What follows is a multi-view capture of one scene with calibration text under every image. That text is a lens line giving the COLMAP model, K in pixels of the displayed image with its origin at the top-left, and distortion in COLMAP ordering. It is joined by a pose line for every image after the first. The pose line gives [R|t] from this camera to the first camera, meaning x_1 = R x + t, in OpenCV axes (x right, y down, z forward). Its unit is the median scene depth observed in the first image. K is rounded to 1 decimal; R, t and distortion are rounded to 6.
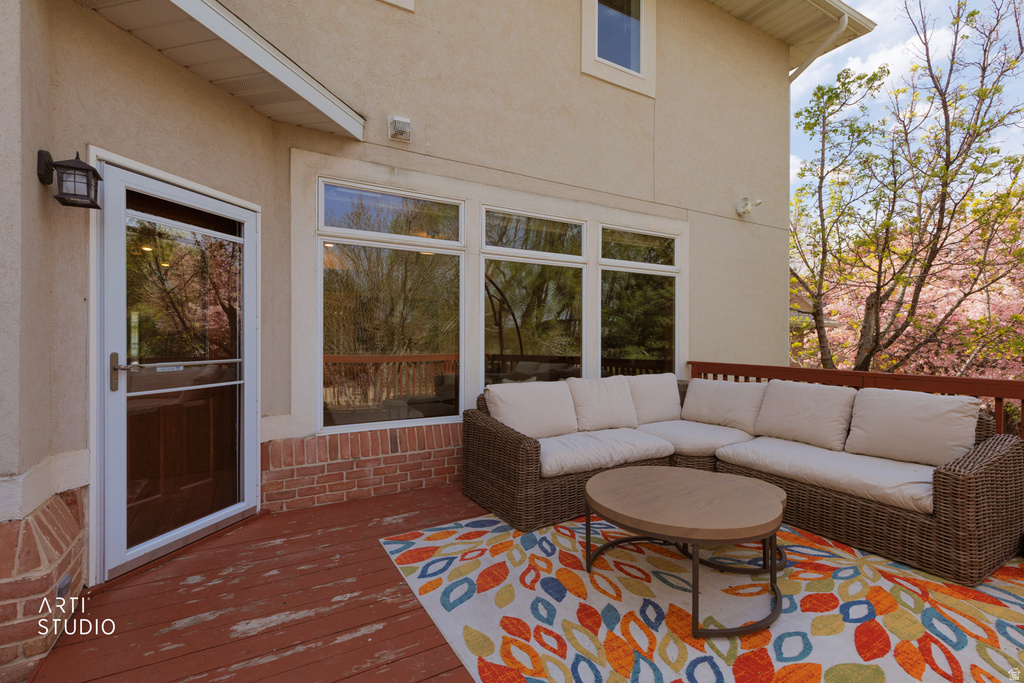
lens RADIAL K [[454.5, 0, 511.5], [0, 454.5, 342.5], [0, 0, 1]] dist [-0.001473, -0.000806]
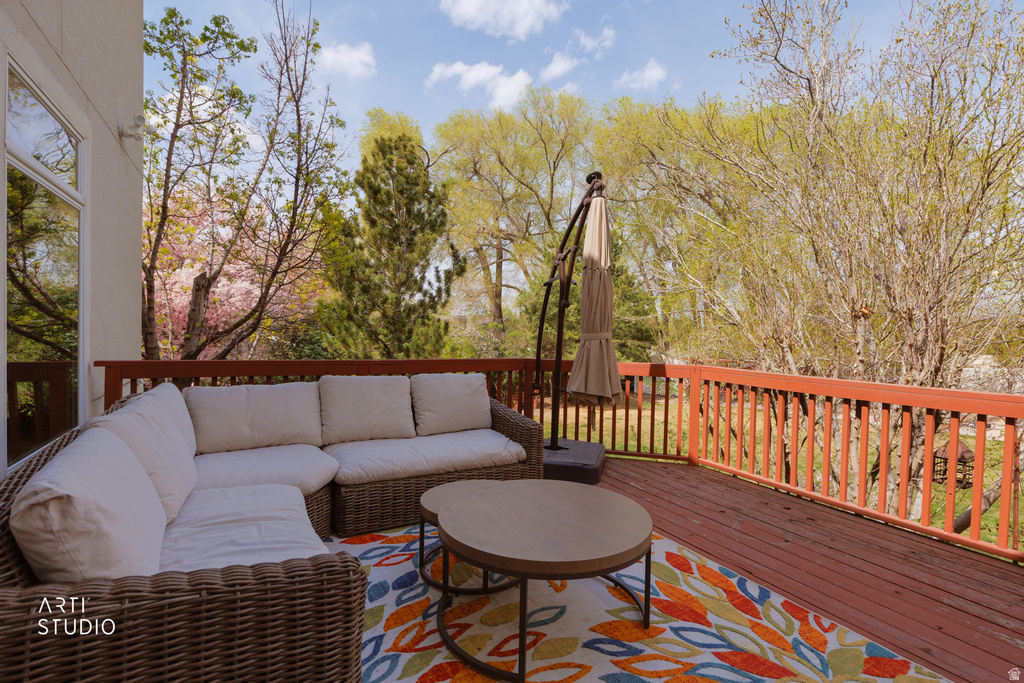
lens RADIAL K [[502.2, 0, 516.1], [0, 502.2, 341.3], [0, 0, 1]] dist [-0.001037, -0.000150]
pose [[-0.002311, -0.019998, 0.999797, -0.722226], [-0.011775, 0.999731, 0.019970, -0.008853], [-0.999928, -0.011727, -0.002545, 1.340423]]
